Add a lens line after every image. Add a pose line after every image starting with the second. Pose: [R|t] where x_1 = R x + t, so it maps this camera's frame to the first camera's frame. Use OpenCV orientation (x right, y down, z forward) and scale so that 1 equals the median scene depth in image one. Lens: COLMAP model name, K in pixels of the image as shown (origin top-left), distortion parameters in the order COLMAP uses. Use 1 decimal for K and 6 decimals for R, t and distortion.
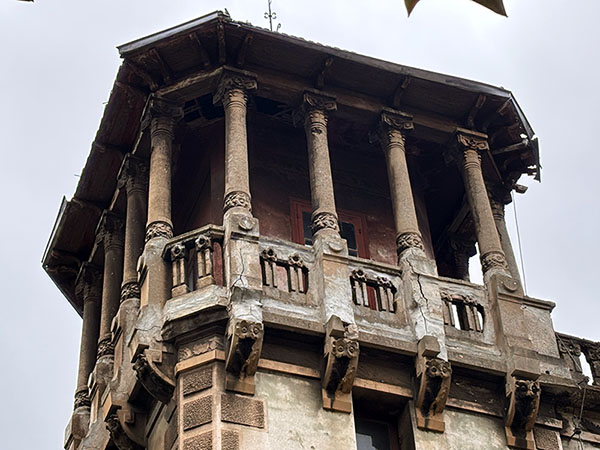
lens RADIAL K [[1488.9, 0, 300.0], [0, 1488.9, 225.0], [0, 0, 1]] dist [0.374535, -0.166504]
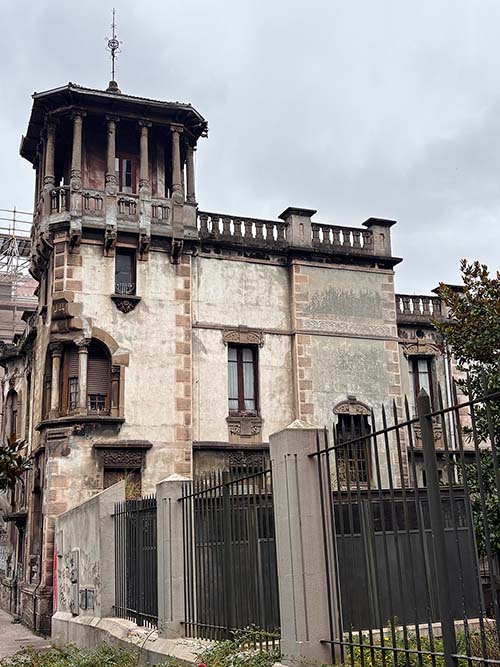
lens RADIAL K [[890.0, 0, 250.0], [0, 890.0, 333.5], [0, 0, 1]] dist [0.257723, -0.798607]
pose [[0.999578, 0.023185, -0.017505, 0.334426], [-0.012043, 0.879046, 0.476585, -0.586634], [0.026437, -0.476173, 0.878954, -0.631323]]
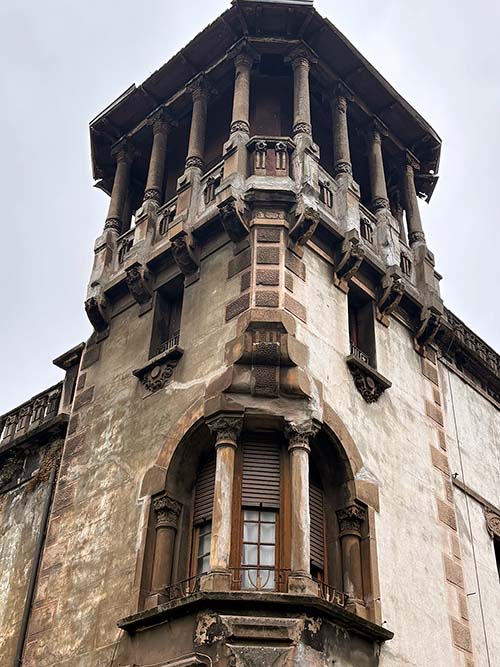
lens RADIAL K [[890.0, 0, 250.0], [0, 890.0, 333.5], [0, 0, 1]] dist [0.257723, -0.798607]
pose [[0.894989, 0.339030, 0.289918, -0.287968], [-0.365507, 0.929910, 0.040899, 0.157246], [-0.255732, -0.142571, 0.956177, 0.172356]]
